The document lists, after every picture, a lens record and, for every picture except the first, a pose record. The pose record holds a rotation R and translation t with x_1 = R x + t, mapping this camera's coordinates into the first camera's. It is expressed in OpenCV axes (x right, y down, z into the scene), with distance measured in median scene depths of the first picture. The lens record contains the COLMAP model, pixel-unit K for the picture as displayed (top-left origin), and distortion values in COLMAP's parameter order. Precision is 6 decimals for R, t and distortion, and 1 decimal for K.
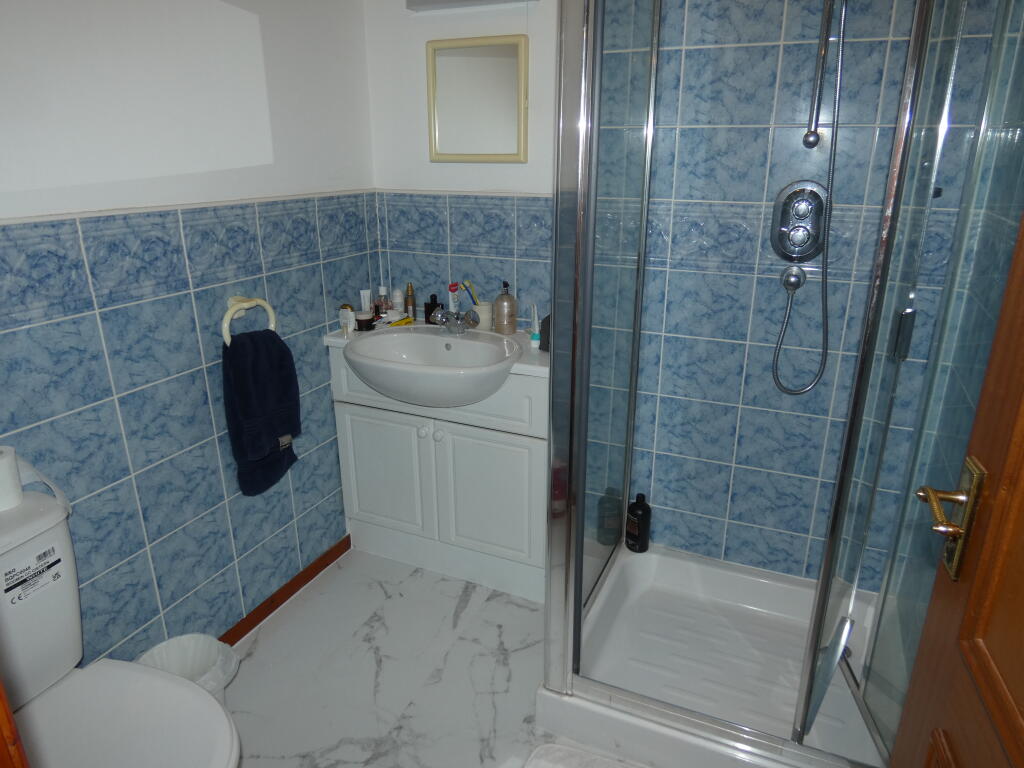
lens RADIAL K [[669.3, 0, 512.1], [0, 669.3, 380.6], [0, 0, 1]] dist [-0.002185, 0.017126]
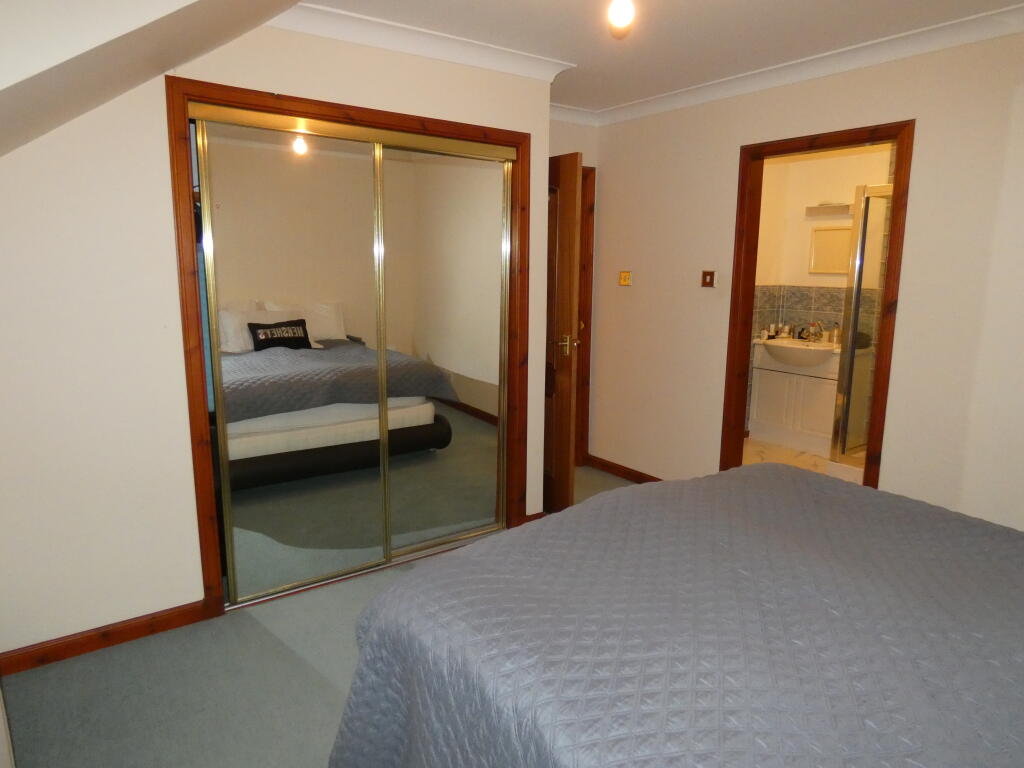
lens RADIAL K [[669.3, 0, 512.1], [0, 669.3, 380.6], [0, 0, 1]] dist [-0.002185, 0.017126]
pose [[0.867272, 0.100301, -0.487626, 0.160660], [-0.175903, 0.978052, -0.111676, 0.495049], [0.465723, 0.182629, 0.865880, -1.476731]]
